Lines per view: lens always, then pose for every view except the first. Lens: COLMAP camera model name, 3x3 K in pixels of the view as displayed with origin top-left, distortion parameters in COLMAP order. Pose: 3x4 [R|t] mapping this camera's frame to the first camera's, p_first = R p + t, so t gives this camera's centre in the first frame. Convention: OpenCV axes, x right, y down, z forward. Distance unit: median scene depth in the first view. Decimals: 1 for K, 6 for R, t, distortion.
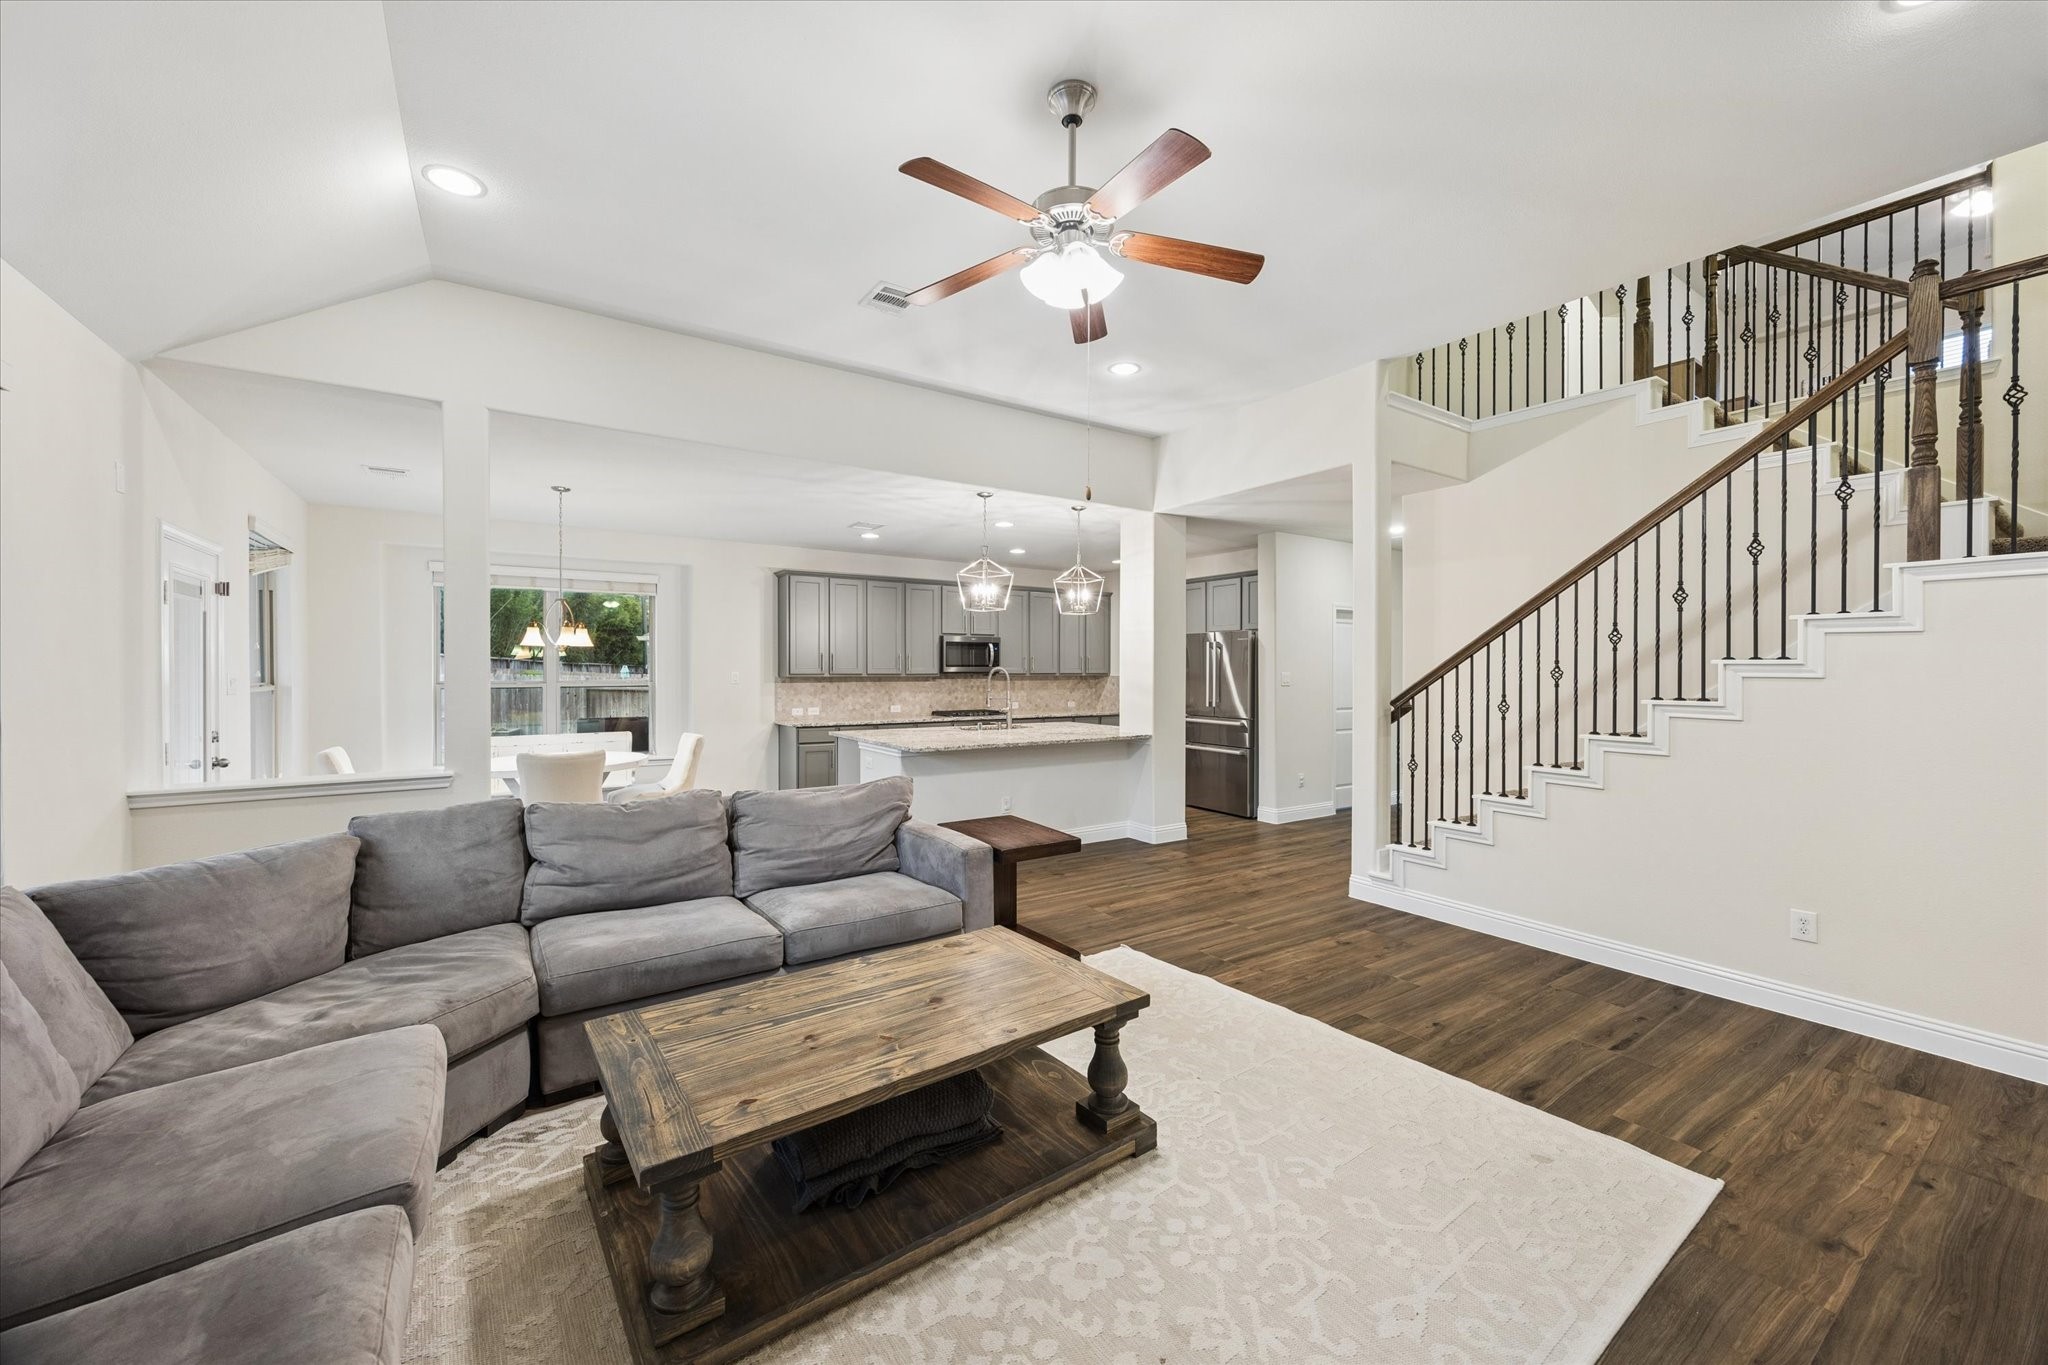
lens RADIAL K [[794.8, 0, 1030.5], [0, 794.8, 684.7], [0, 0, 1]] dist [-0.002738, -0.000525]
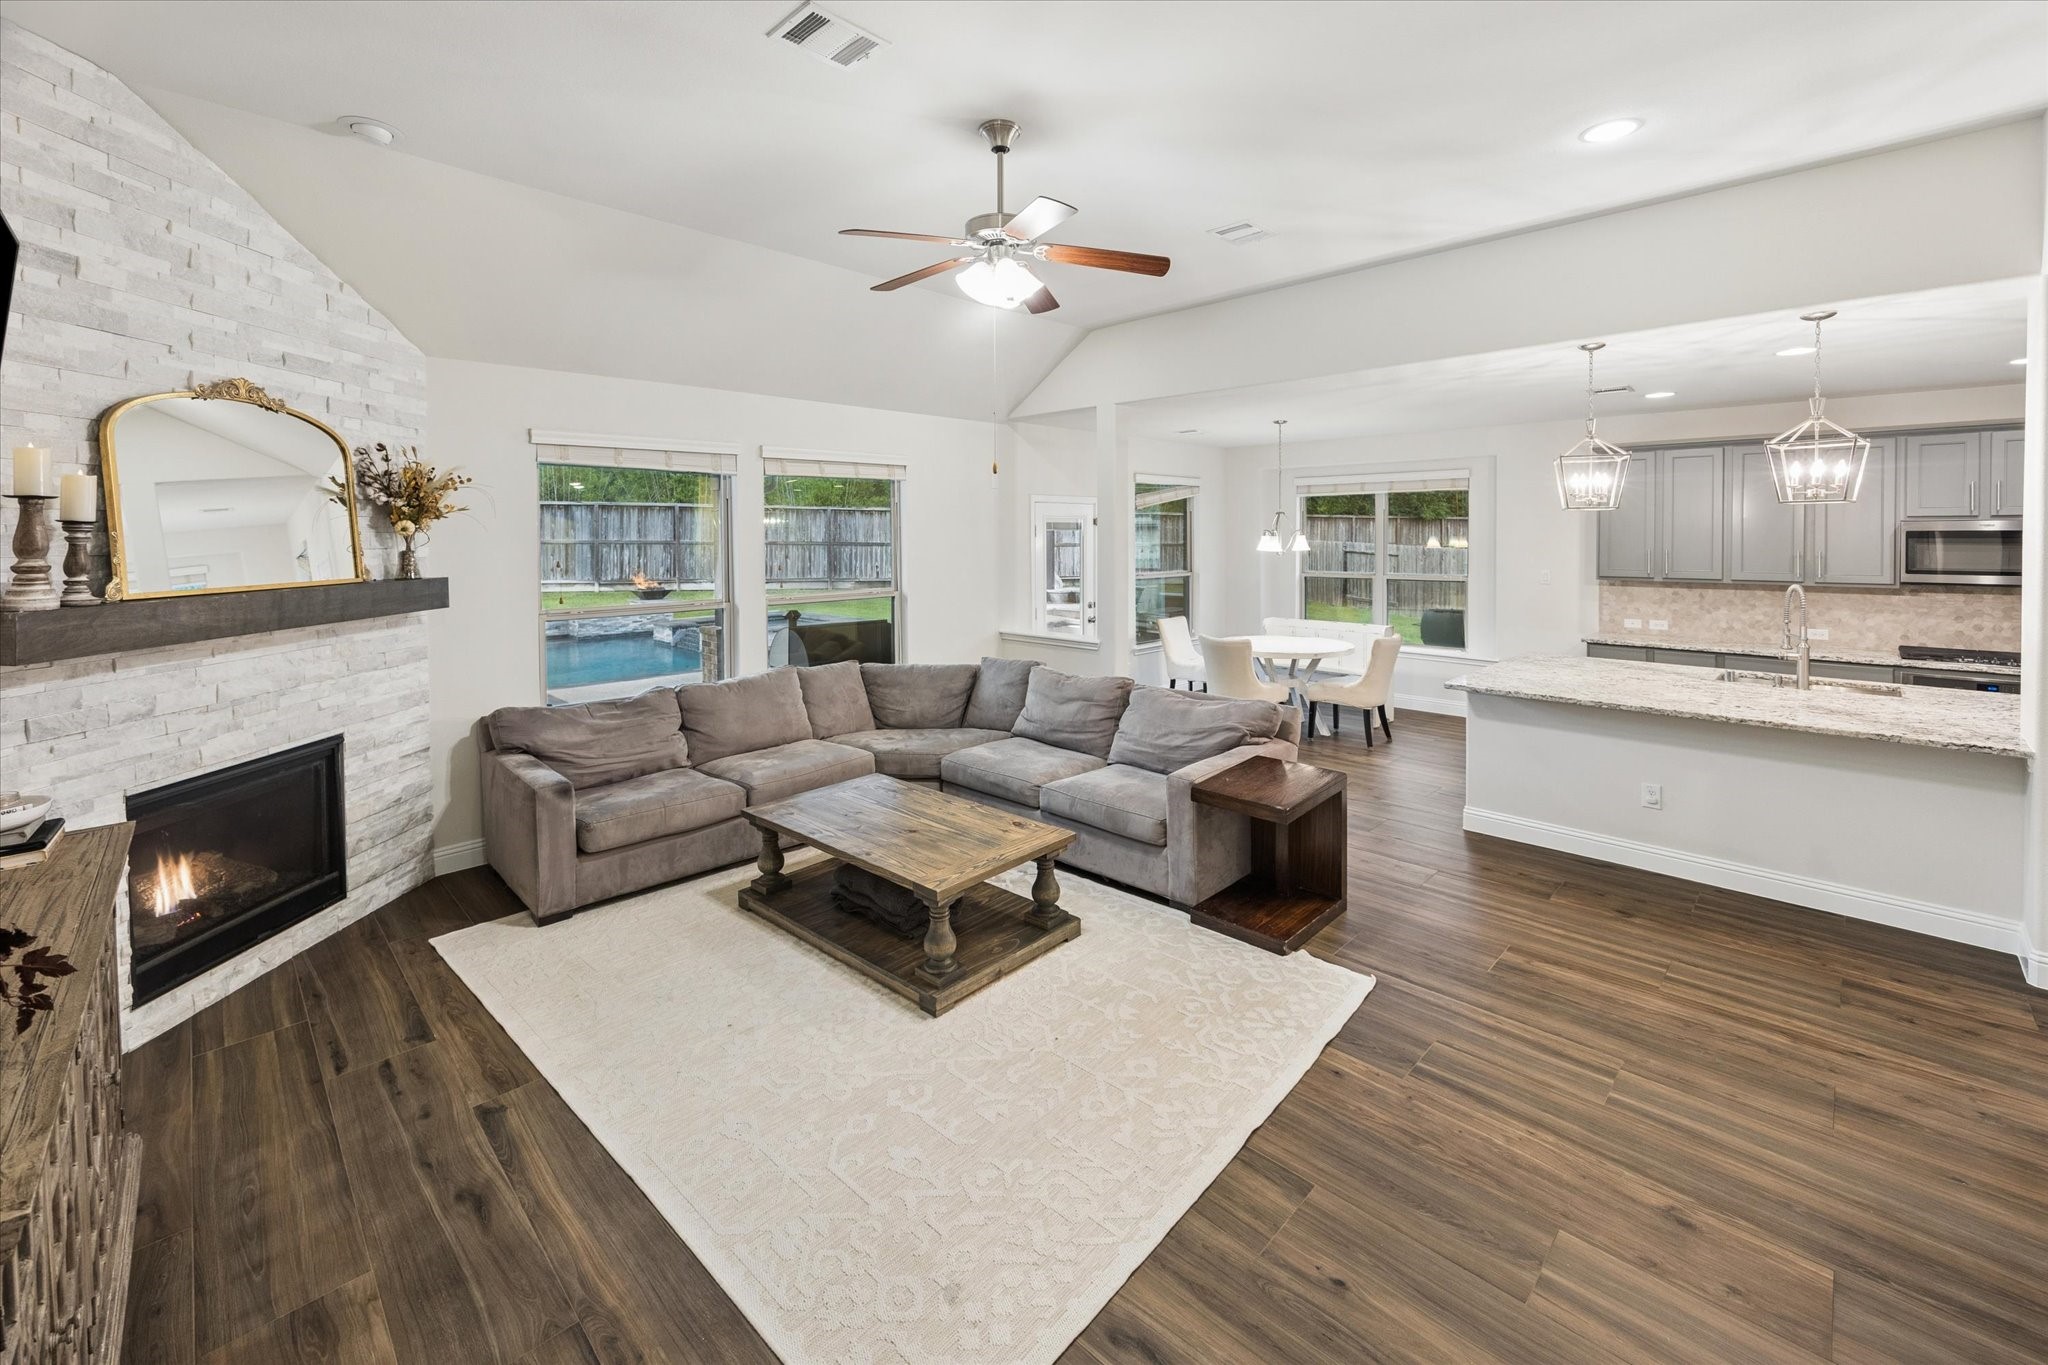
lens RADIAL K [[837.7, 0, 1026.9], [0, 837.7, 550.5], [0, 0, 1]] dist [0.007854, -0.002008]
pose [[0.194242, 0.018995, -0.980770, 0.507231], [-0.012992, 0.999775, 0.016790, -0.055639], [0.980868, 0.009481, 0.194445, 0.310627]]
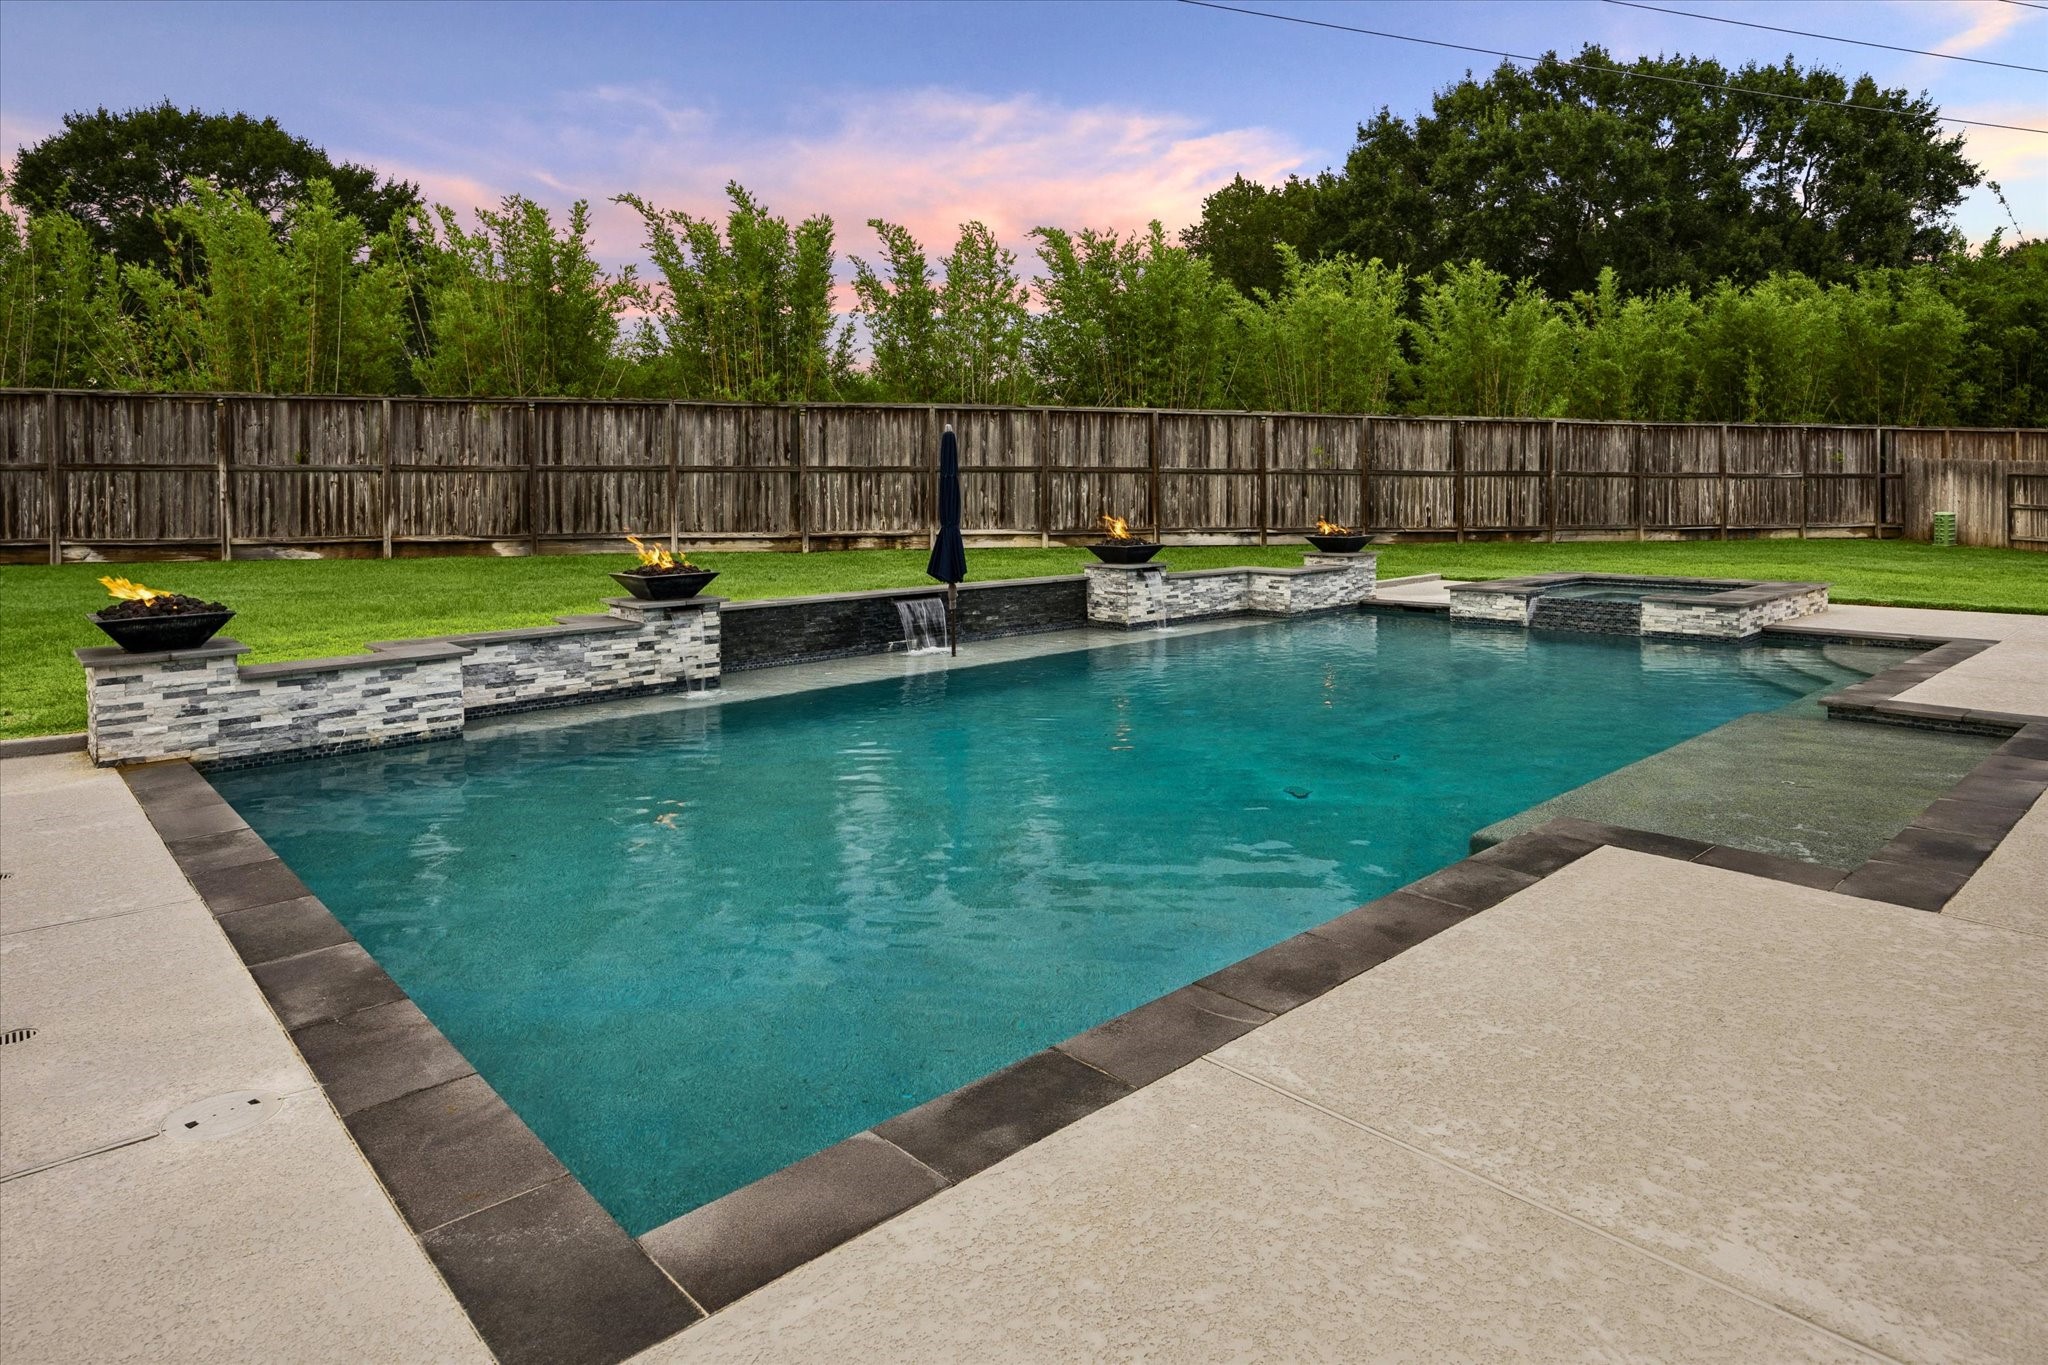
lens RADIAL K [[1169.0, 0, 1039.7], [0, 1169.0, 492.8], [0, 0, 1]] dist [0.000510, -0.002024]
pose [[0.149834, 0.003790, -0.988704, -0.198123], [-0.007736, 0.999967, 0.002661, 0.043093], [0.988681, 0.007250, 0.149858, -1.219180]]
